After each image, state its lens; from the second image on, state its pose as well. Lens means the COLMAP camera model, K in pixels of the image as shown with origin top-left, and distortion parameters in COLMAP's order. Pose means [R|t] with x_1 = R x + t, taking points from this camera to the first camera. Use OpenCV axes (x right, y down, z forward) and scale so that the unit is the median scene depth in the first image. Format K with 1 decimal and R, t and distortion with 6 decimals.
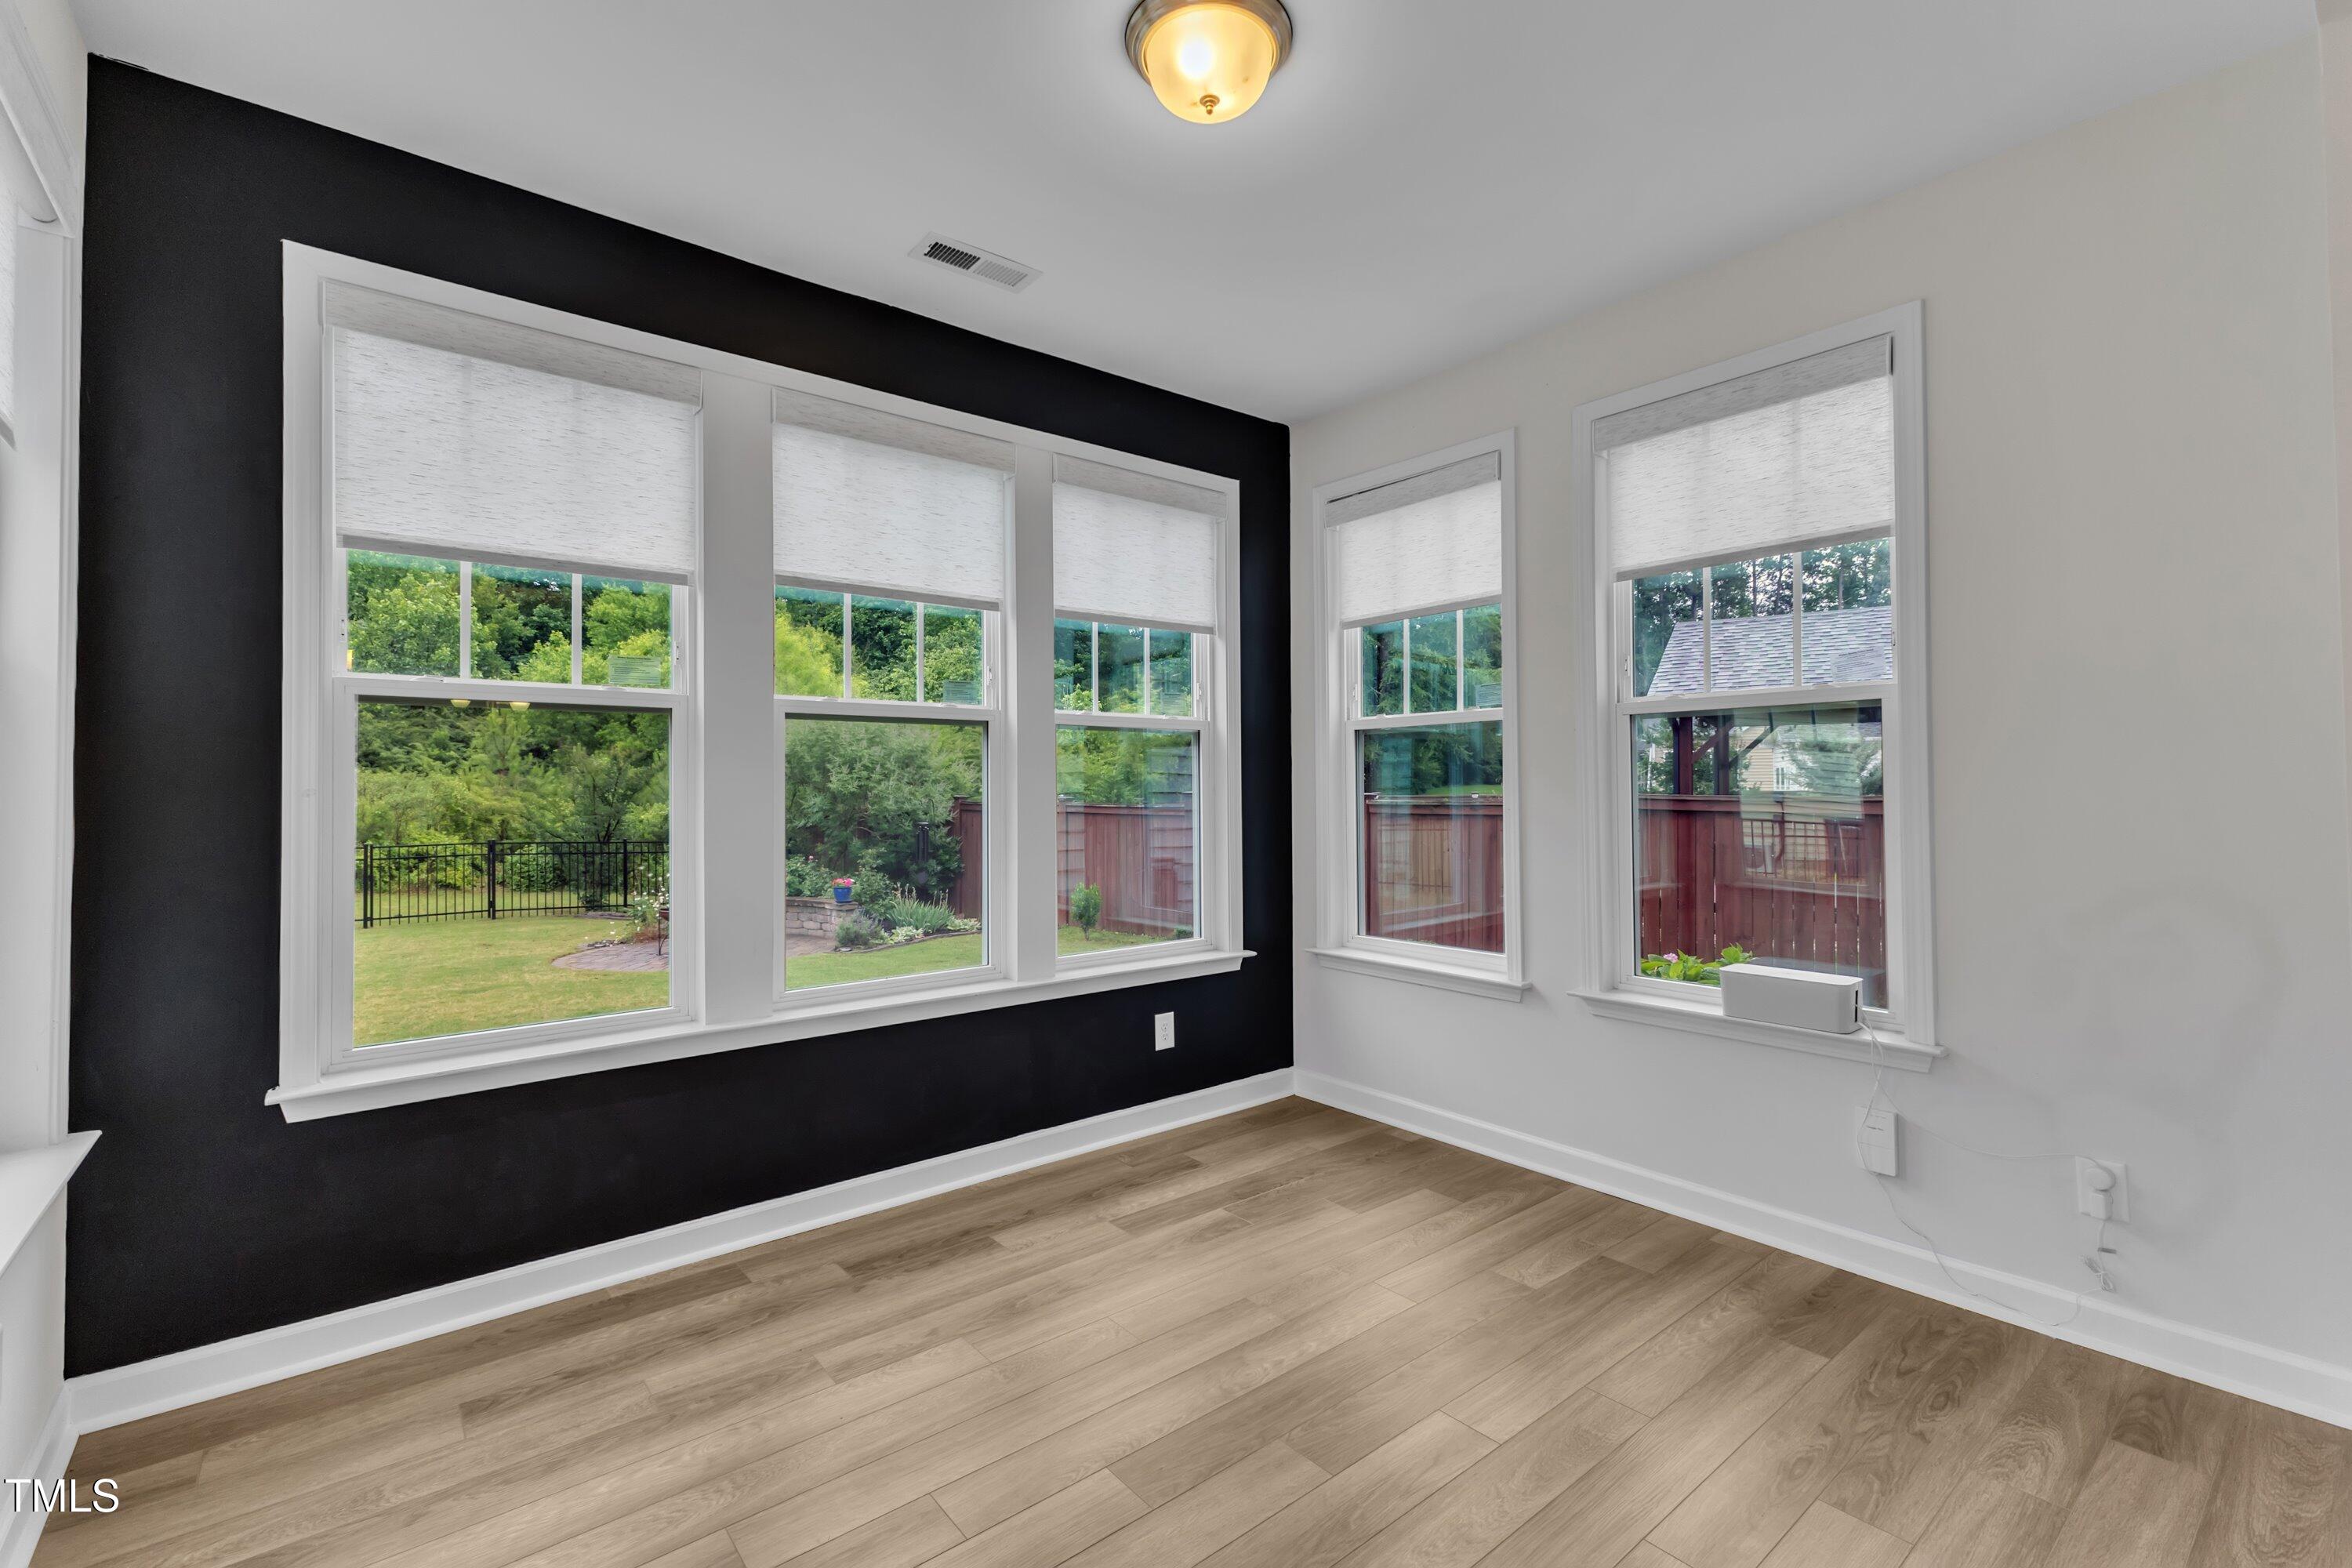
lens RADIAL K [[1028.2, 0, 1180.2], [0, 1028.2, 780.6], [0, 0, 1]] dist [0.018530, -0.005779]
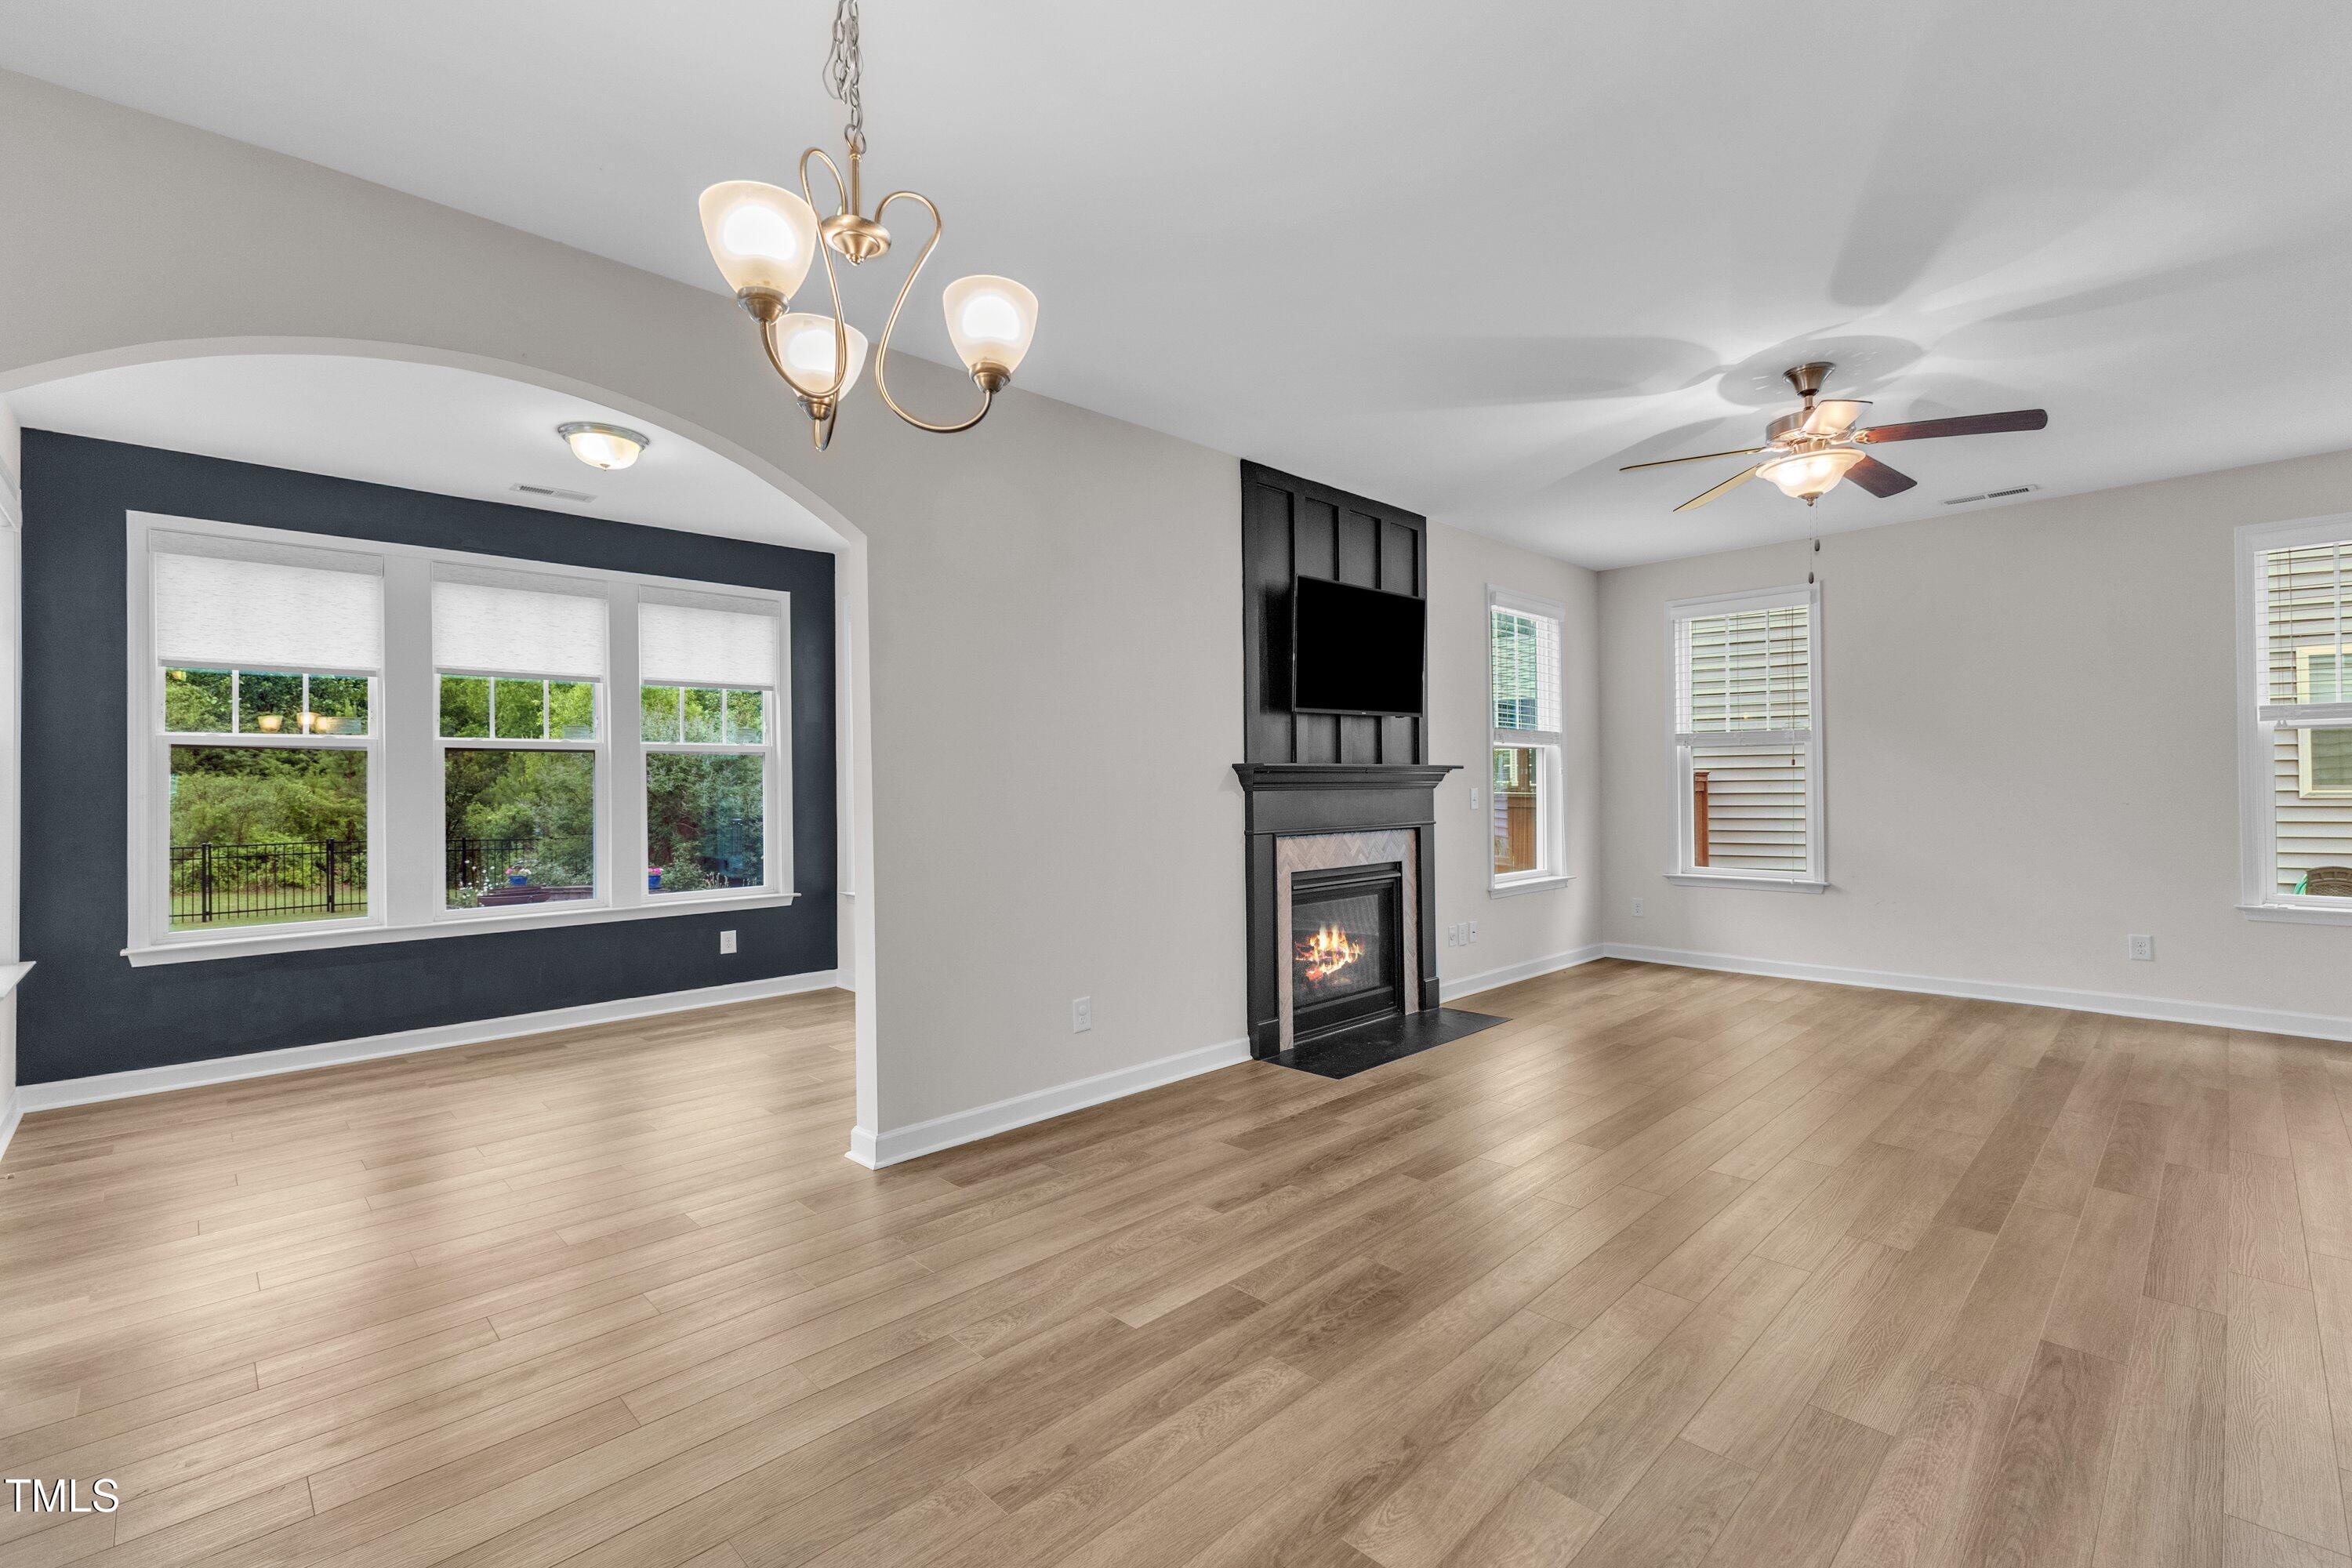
lens RADIAL K [[1028.2, 0, 1183.3], [0, 1028.2, 776.7], [0, 0, 1]] dist [0.018530, -0.005779]
pose [[0.996347, -0.007148, 0.085100, 0.159031], [0.007116, 0.999974, 0.000672, -0.002602], [-0.085103, -0.000064, 0.996372, -0.188086]]
